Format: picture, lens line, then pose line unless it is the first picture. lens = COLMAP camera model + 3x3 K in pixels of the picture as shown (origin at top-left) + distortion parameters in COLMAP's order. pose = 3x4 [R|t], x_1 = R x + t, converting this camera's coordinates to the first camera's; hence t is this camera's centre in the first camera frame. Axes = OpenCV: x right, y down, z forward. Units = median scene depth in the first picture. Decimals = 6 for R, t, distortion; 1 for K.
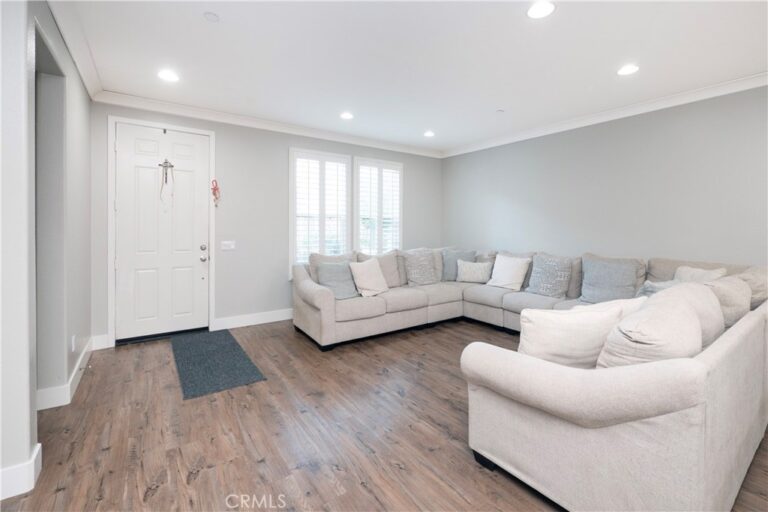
lens RADIAL K [[331.0, 0, 391.0], [0, 331.0, 221.0], [0, 0, 1]] dist [-0.000993, 0.000056]
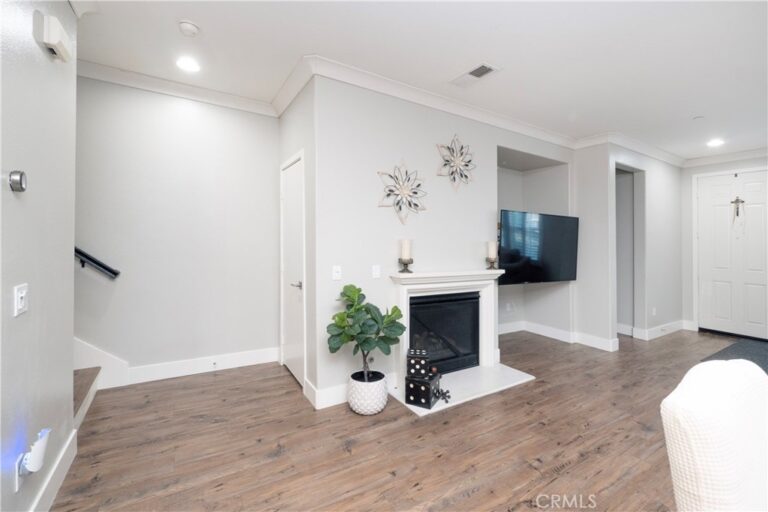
lens RADIAL K [[331.0, 0, 393.0], [0, 331.0, 247.6], [0, 0, 1]] dist [-0.000993, 0.000056]
pose [[-0.086793, 0.007408, -0.996199, 0.639102], [-0.003268, 0.999965, 0.007721, 0.002224], [0.996221, 0.003926, -0.086765, -0.188062]]
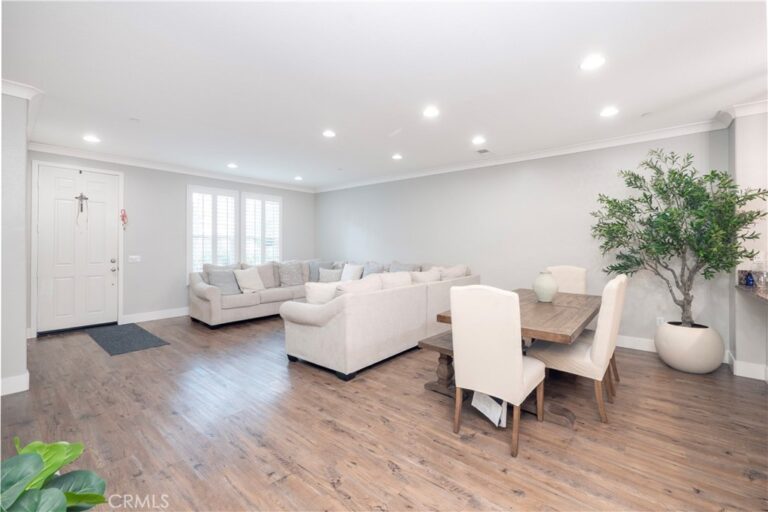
lens RADIAL K [[331.0, 0, 386.3], [0, 331.0, 240.9], [0, 0, 1]] dist [-0.000993, 0.000056]
pose [[0.970628, 0.001025, 0.240581, 0.159972], [-0.002348, 0.999984, 0.005214, -0.007233], [-0.240572, -0.005626, 0.970615, -0.510699]]
